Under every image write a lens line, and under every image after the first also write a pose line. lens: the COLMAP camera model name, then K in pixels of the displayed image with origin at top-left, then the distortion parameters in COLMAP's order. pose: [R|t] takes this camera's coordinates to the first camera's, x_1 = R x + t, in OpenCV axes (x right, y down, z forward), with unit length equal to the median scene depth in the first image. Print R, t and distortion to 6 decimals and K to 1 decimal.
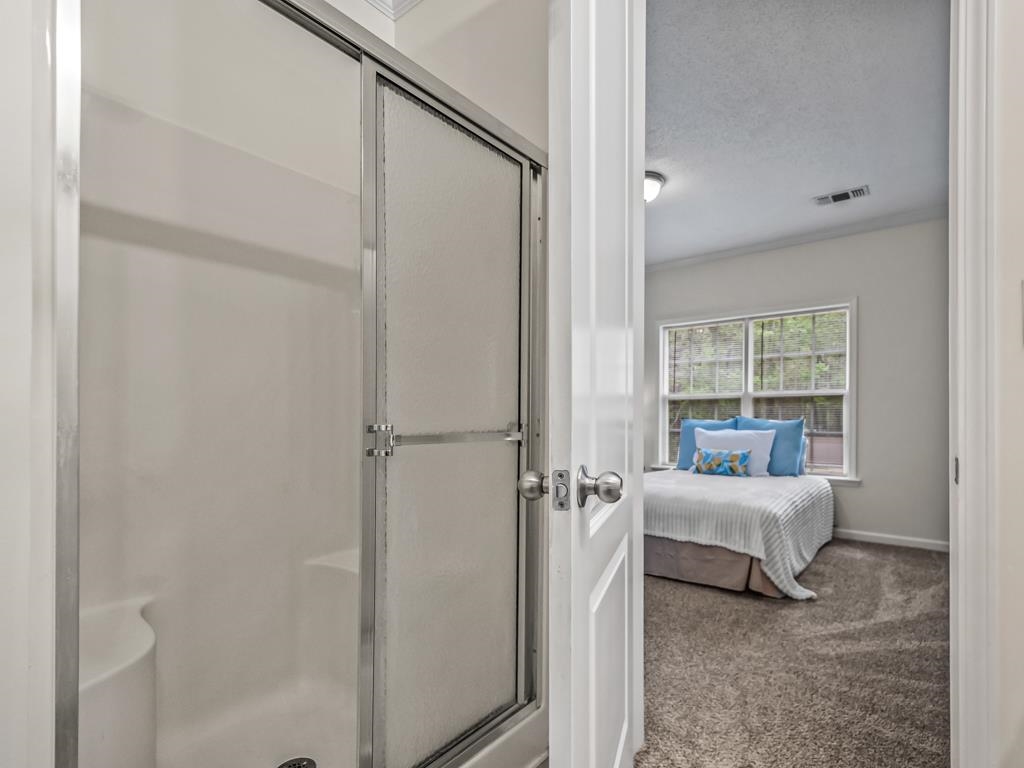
lens RADIAL K [[465.0, 0, 479.4], [0, 465.0, 417.8], [0, 0, 1]] dist [-0.004027, -0.000321]
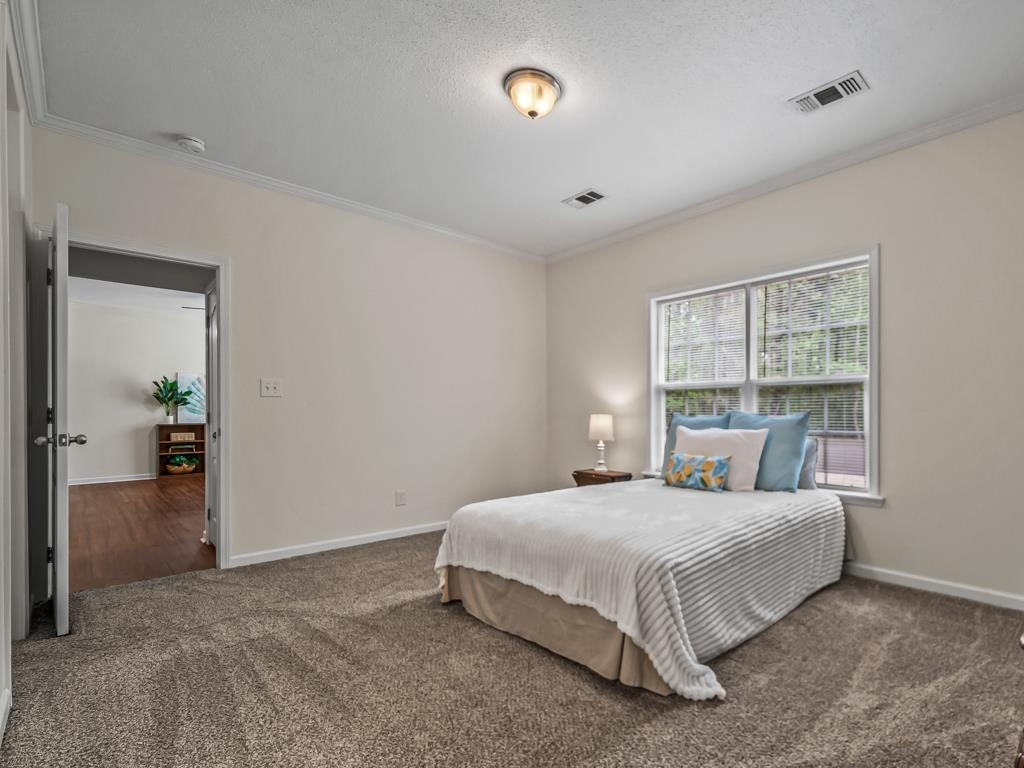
lens RADIAL K [[483.7, 0, 521.0], [0, 483.7, 412.8], [0, 0, 1]] dist [0.004889, 0.000421]
pose [[0.996811, -0.007661, -0.079428, 0.313594], [0.007588, 0.999970, -0.001221, -0.001680], [0.079435, 0.000615, 0.996840, 0.196706]]
